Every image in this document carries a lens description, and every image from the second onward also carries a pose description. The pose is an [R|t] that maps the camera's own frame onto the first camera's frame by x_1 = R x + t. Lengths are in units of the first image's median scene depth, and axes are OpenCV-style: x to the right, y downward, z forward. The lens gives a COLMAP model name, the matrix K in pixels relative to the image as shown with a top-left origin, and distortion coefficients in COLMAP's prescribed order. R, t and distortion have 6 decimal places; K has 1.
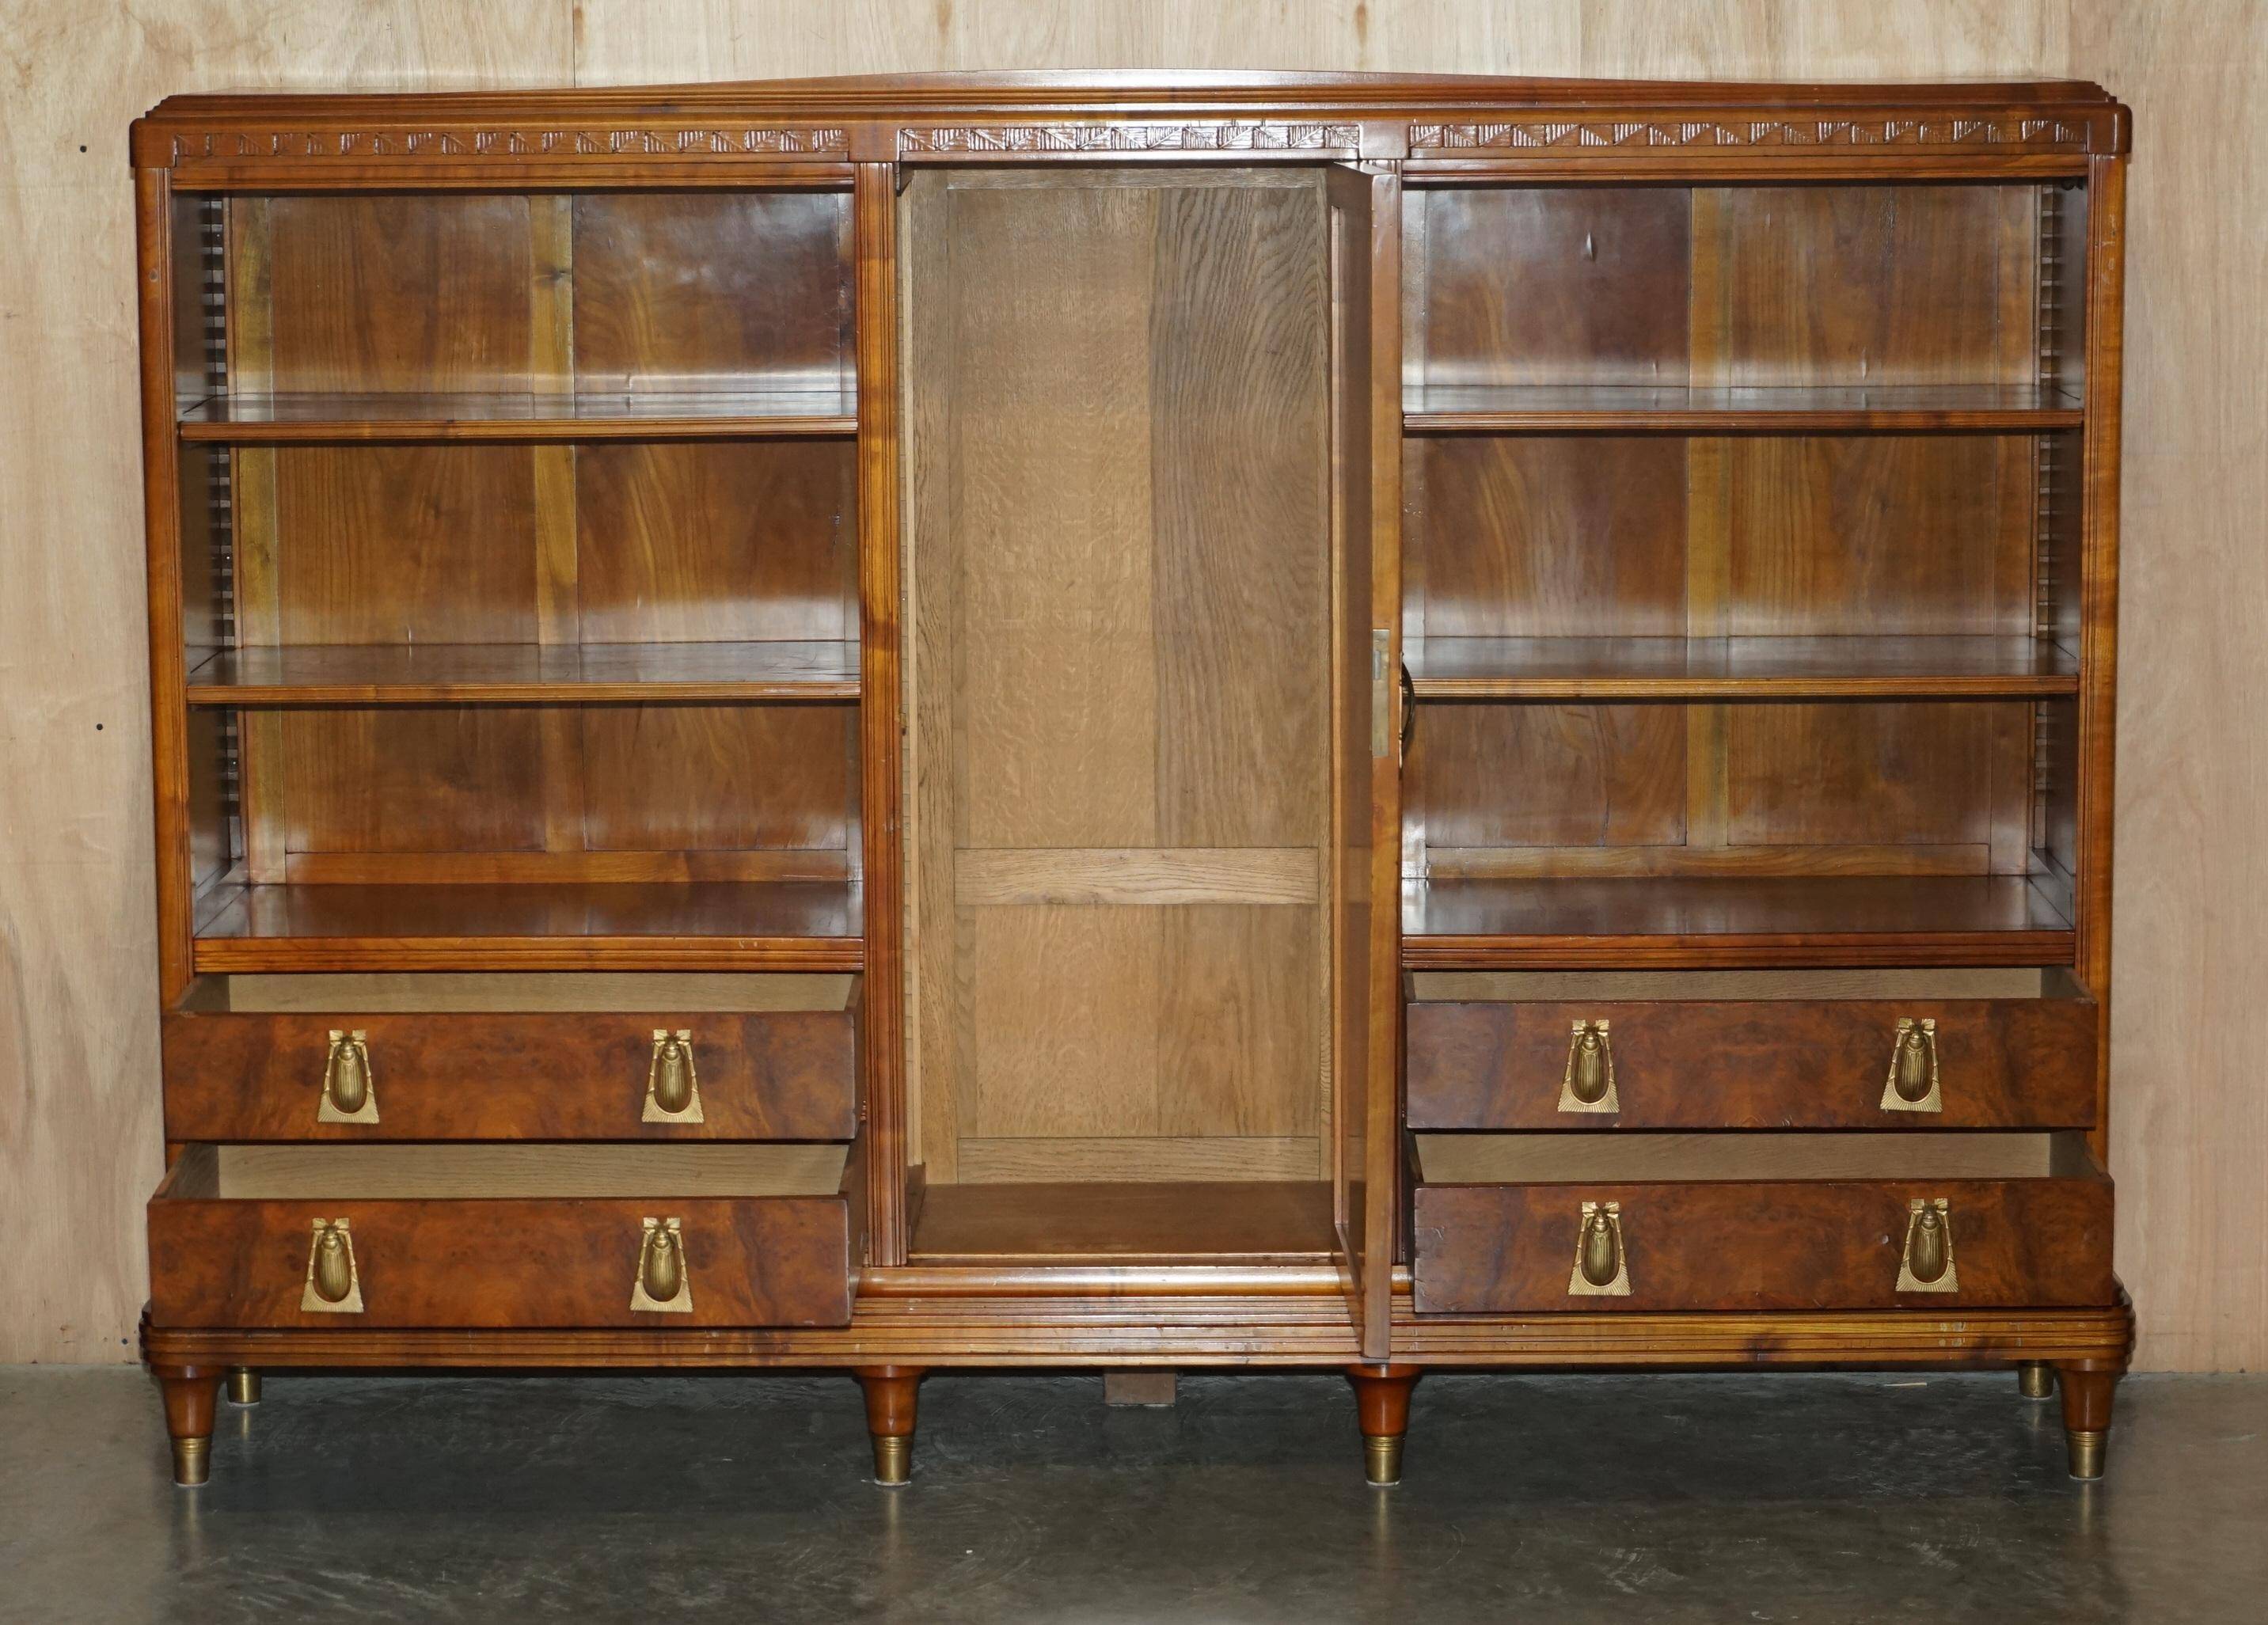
lens RADIAL K [[6148.0, 0, 1134.8], [0, 6148.0, 934.9], [0, 0, 1]] dist [-0.039861, 0.000000]
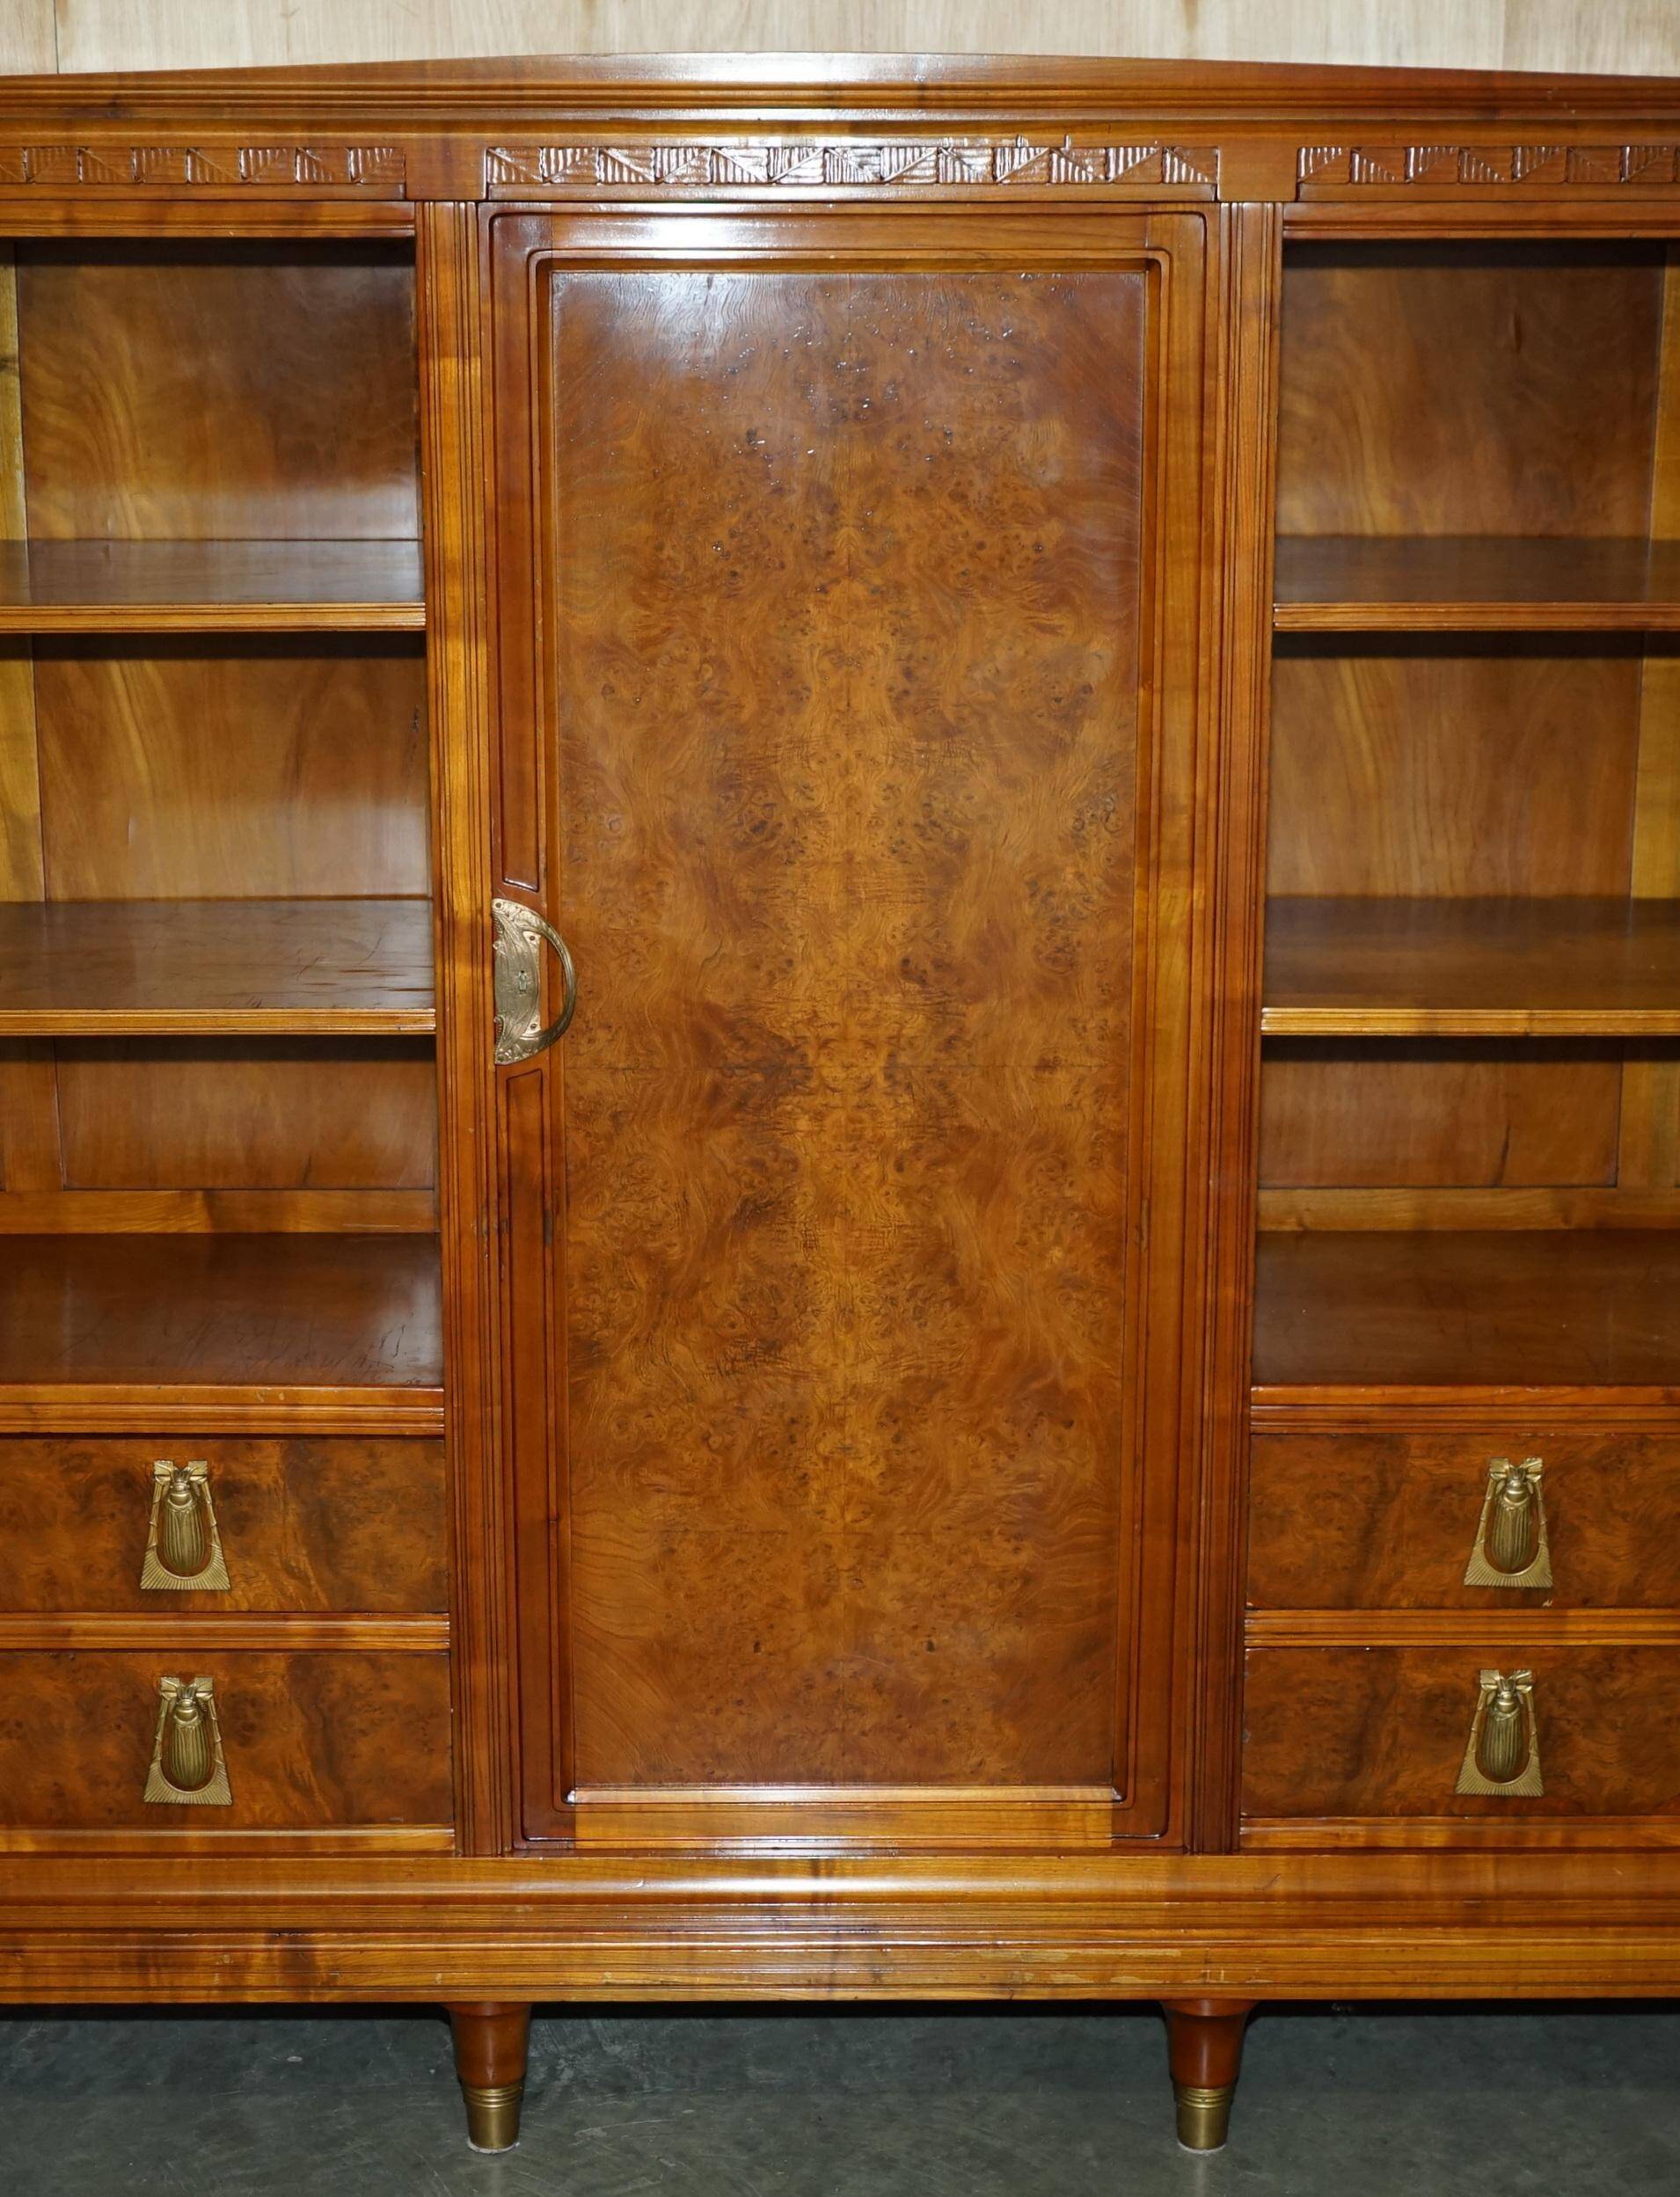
lens RADIAL K [[4125.2, 0, 848.7], [0, 4125.2, 1140.6], [0, 0, 1]] dist [0.009861, 0.000000]
pose [[0.999738, 0.002178, 0.022771, -0.010347], [-0.004453, 0.994941, 0.100359, -0.070242], [-0.022437, -0.100434, 0.994691, 0.550201]]
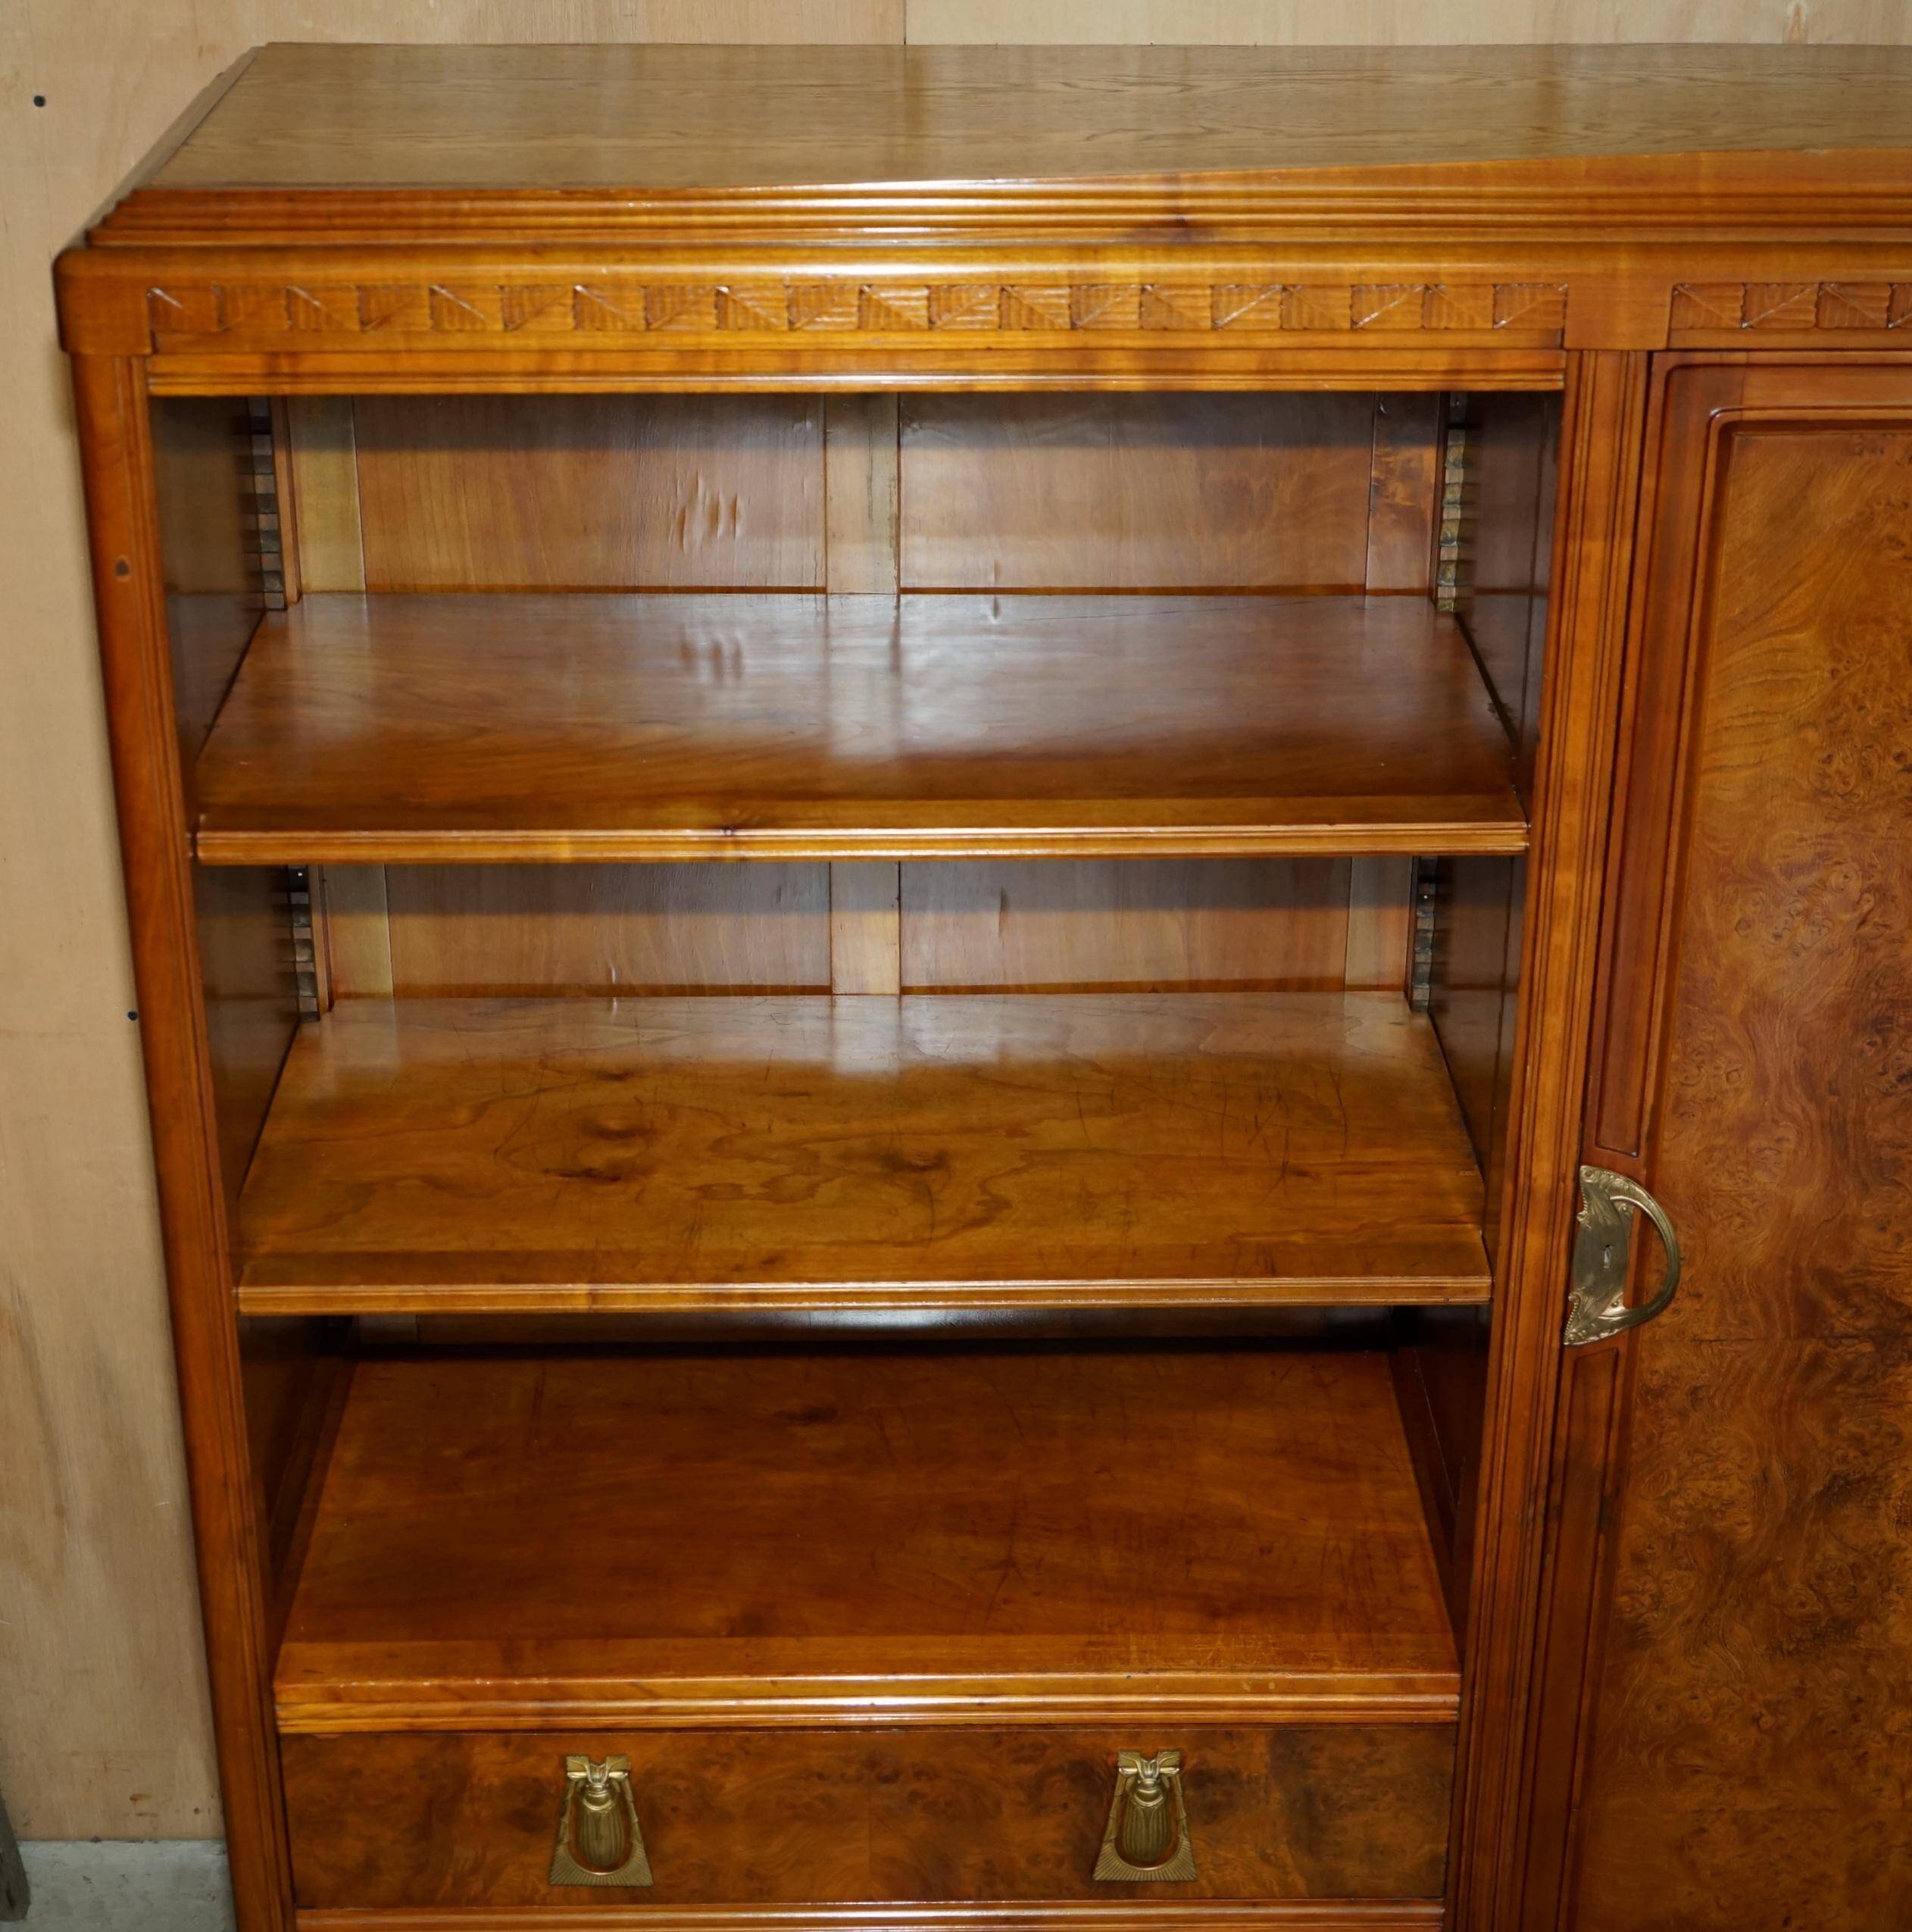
lens RADIAL K [[3555.6, 0, 968.6], [0, 3555.6, 975.4], [0, 0, 1]] dist [-0.013102, 0.000000]
pose [[0.999435, -0.003359, 0.033449, -0.099005], [-0.006148, 0.959947, 0.280114, -0.151157], [-0.033050, -0.280161, 0.959384, 0.695738]]
